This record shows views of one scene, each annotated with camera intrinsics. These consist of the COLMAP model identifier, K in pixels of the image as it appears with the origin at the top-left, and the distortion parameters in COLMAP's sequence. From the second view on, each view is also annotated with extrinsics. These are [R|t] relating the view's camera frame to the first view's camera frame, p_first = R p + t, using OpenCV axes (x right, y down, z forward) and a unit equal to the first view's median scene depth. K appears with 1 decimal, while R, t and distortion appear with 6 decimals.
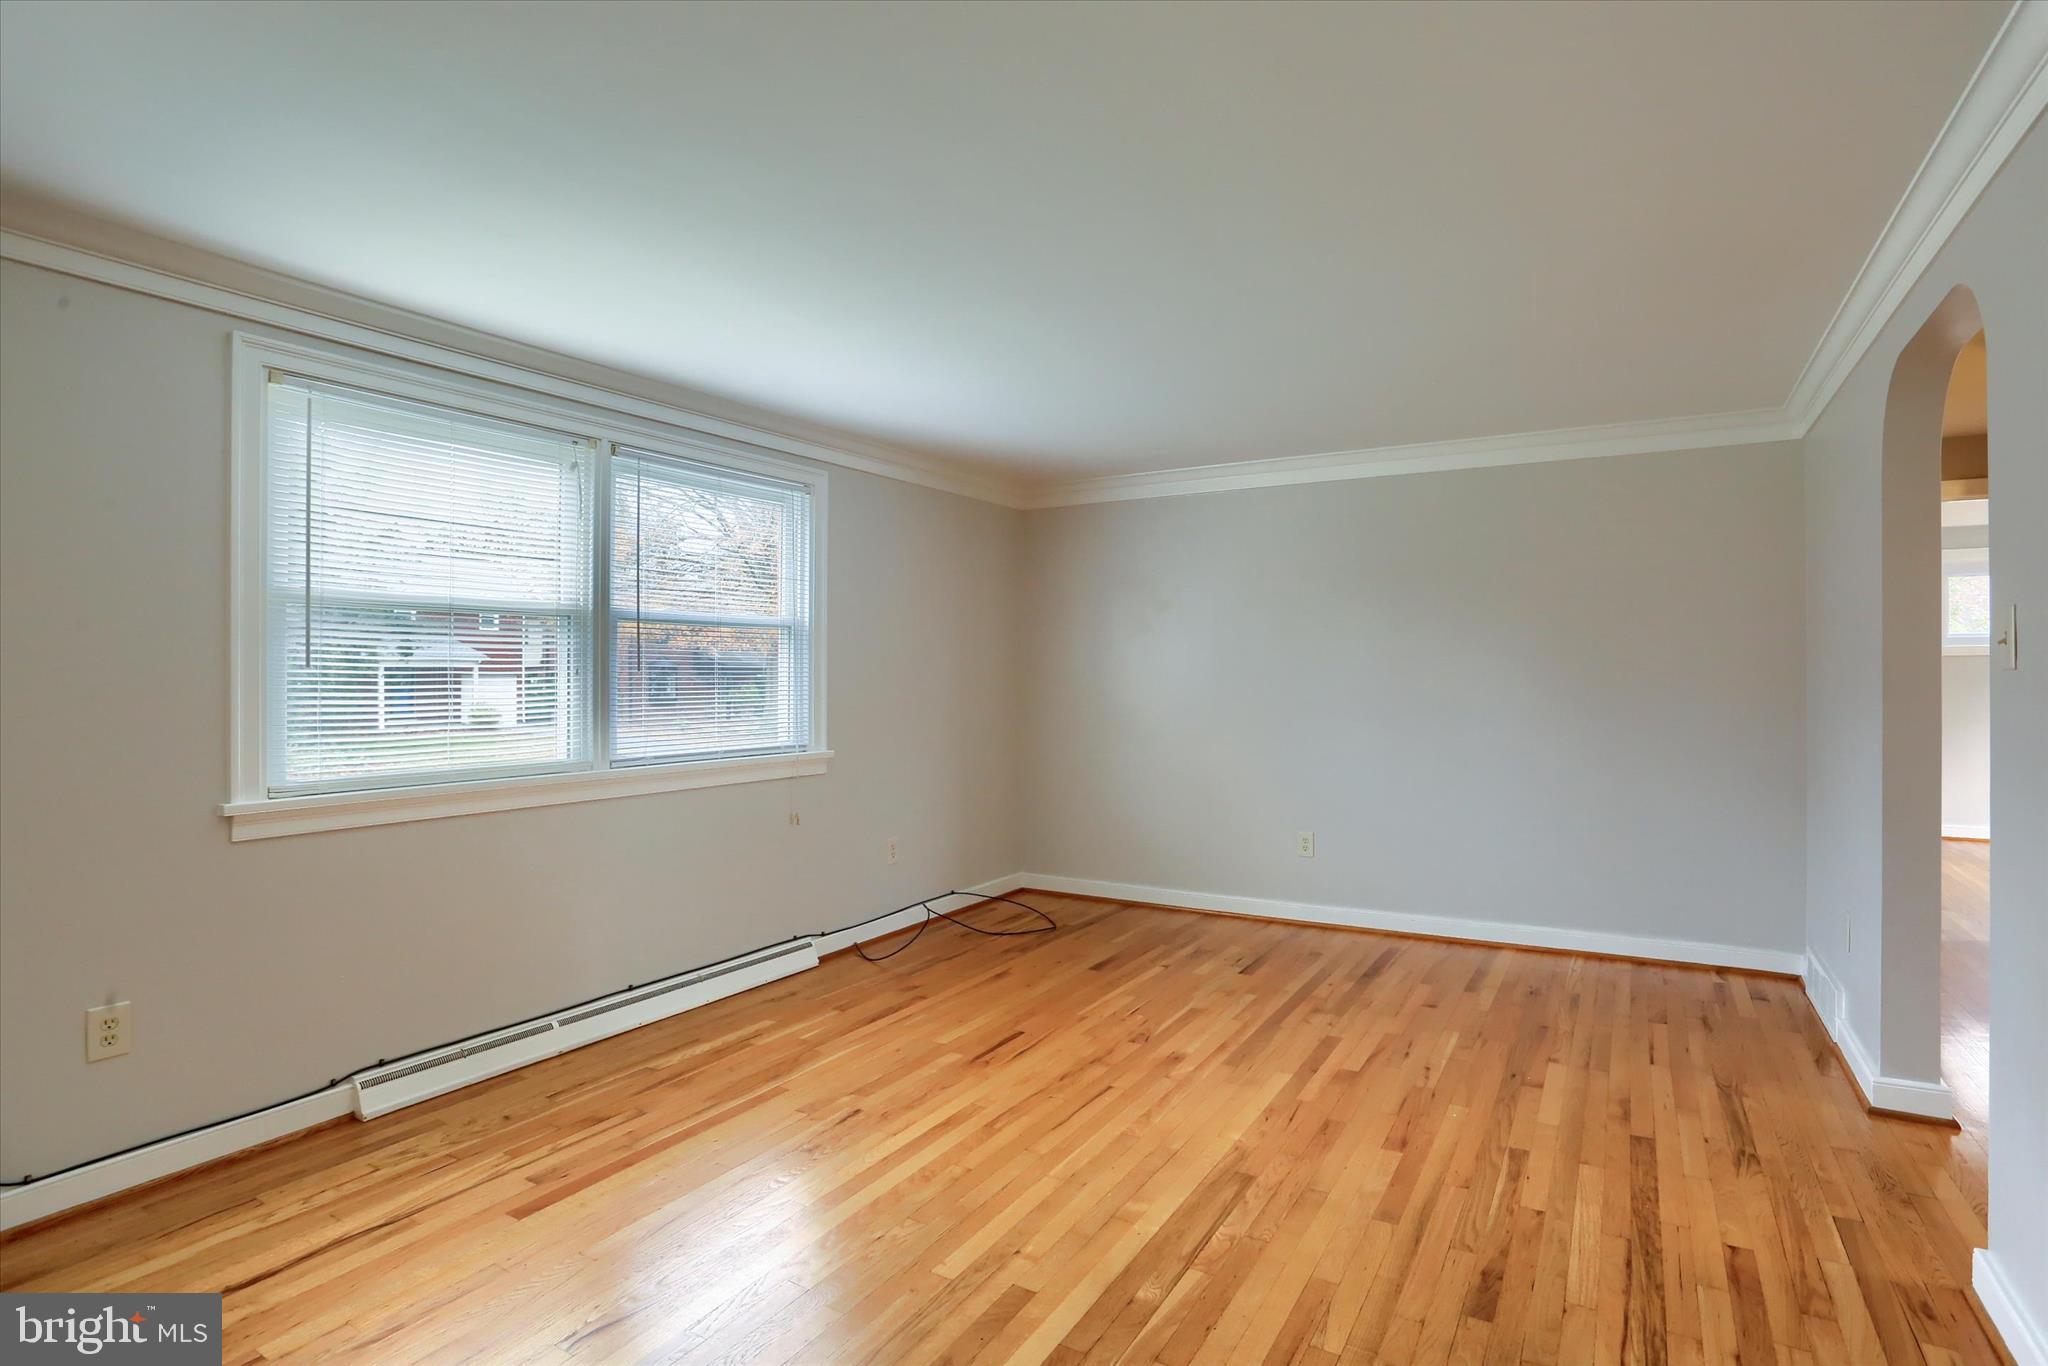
lens RADIAL K [[975.5, 0, 1052.6], [0, 975.5, 691.5], [0, 0, 1]] dist [-0.075001, 0.029298]
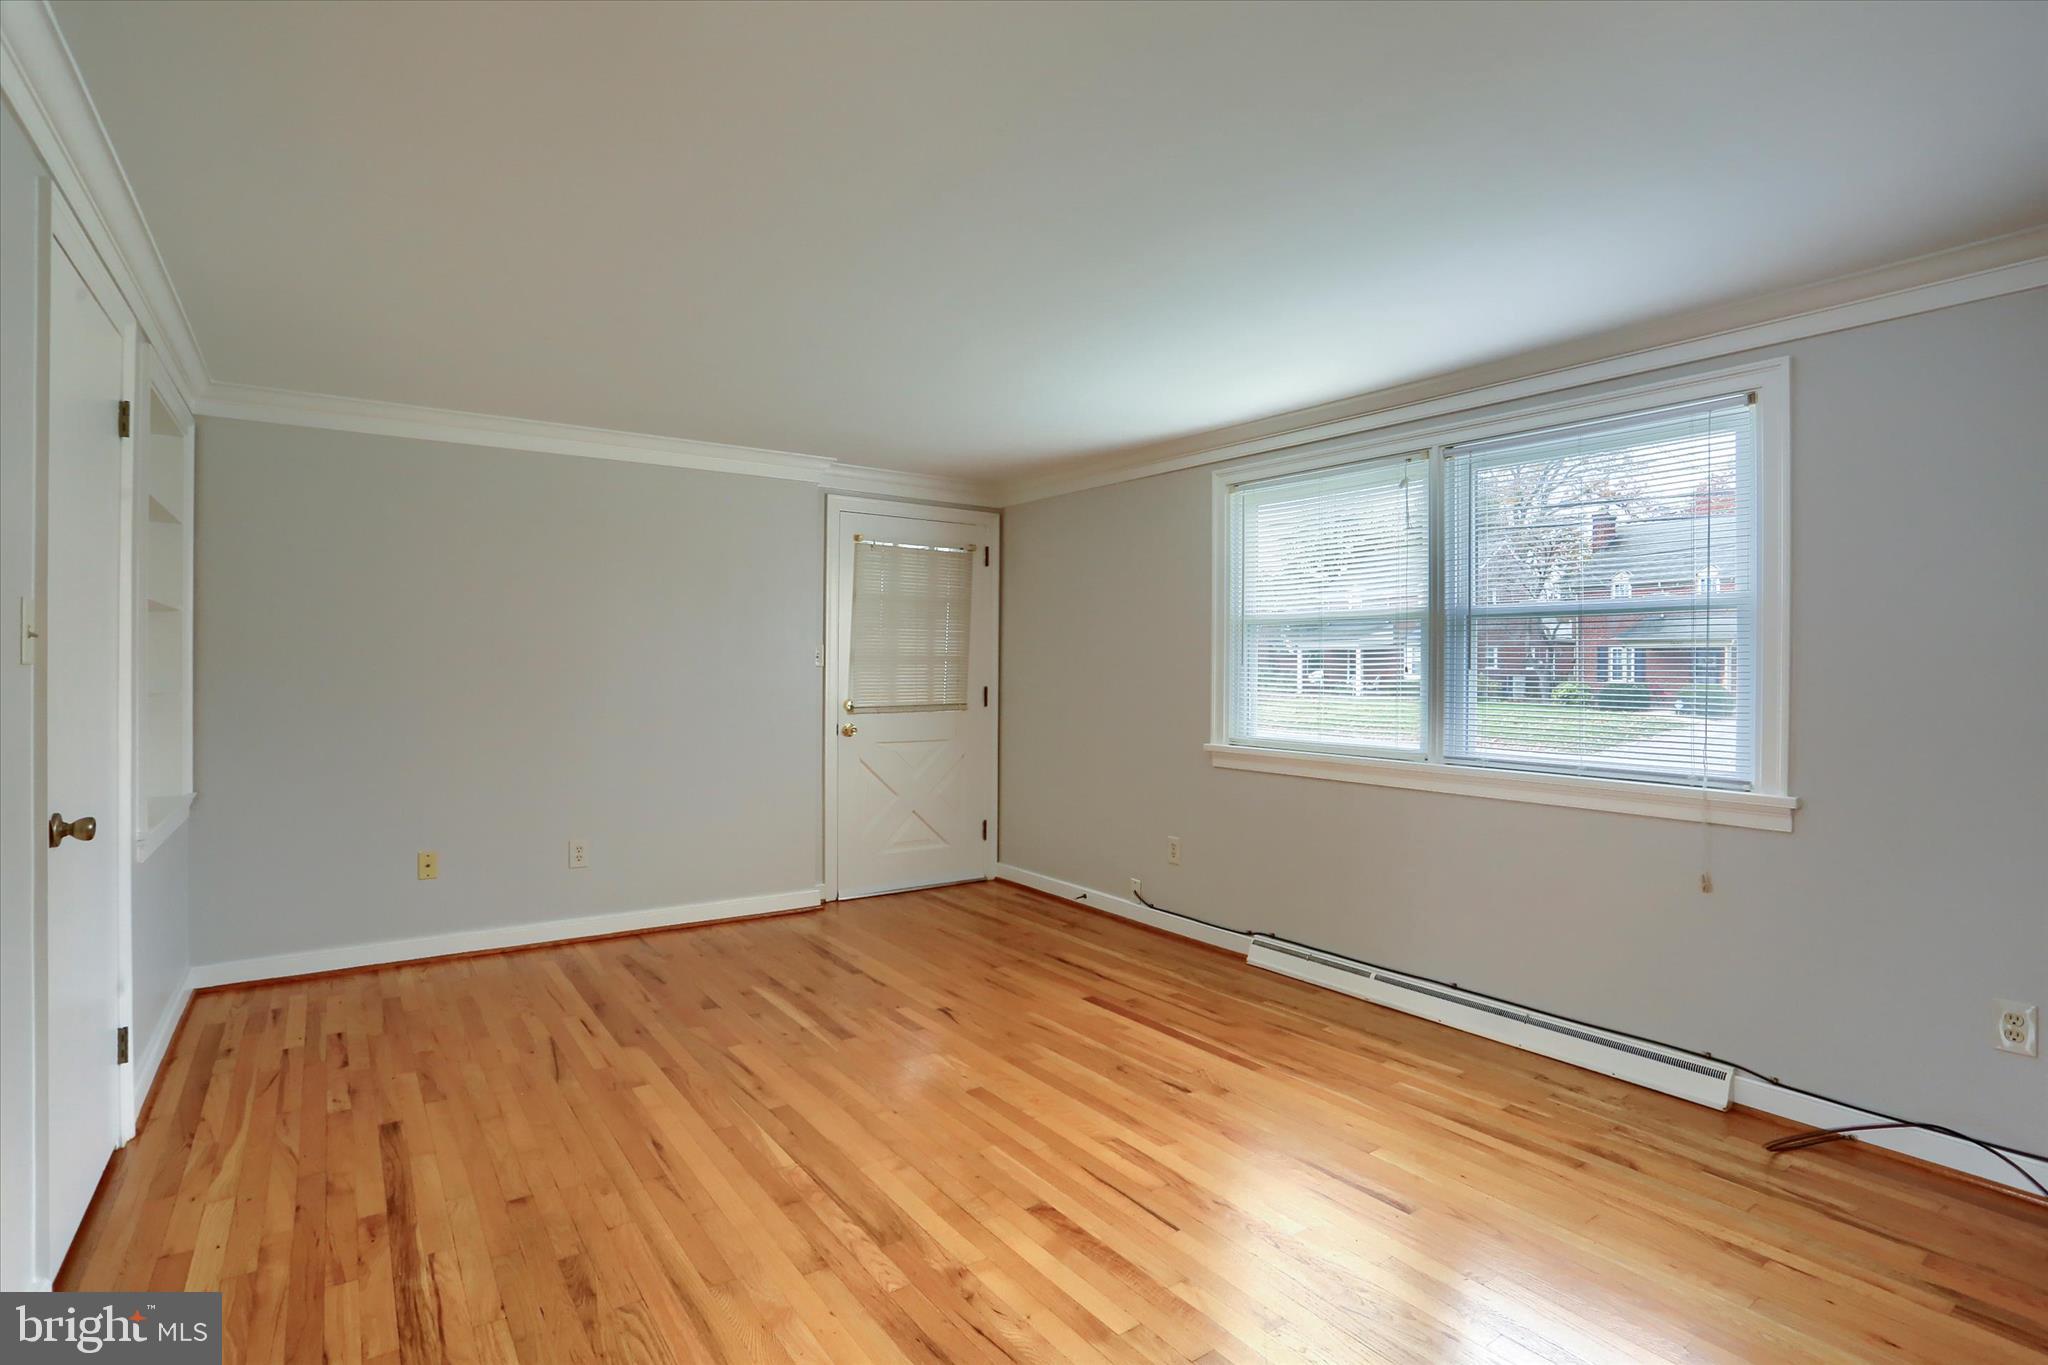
lens RADIAL K [[975.5, 0, 1052.6], [0, 975.5, 691.0], [0, 0, 1]] dist [-0.075001, 0.029298]
pose [[-0.365642, 0.022869, -0.930475, 0.716487], [-0.021914, 0.999209, 0.033170, -0.025107], [0.930498, 0.032519, -0.364852, 1.086071]]
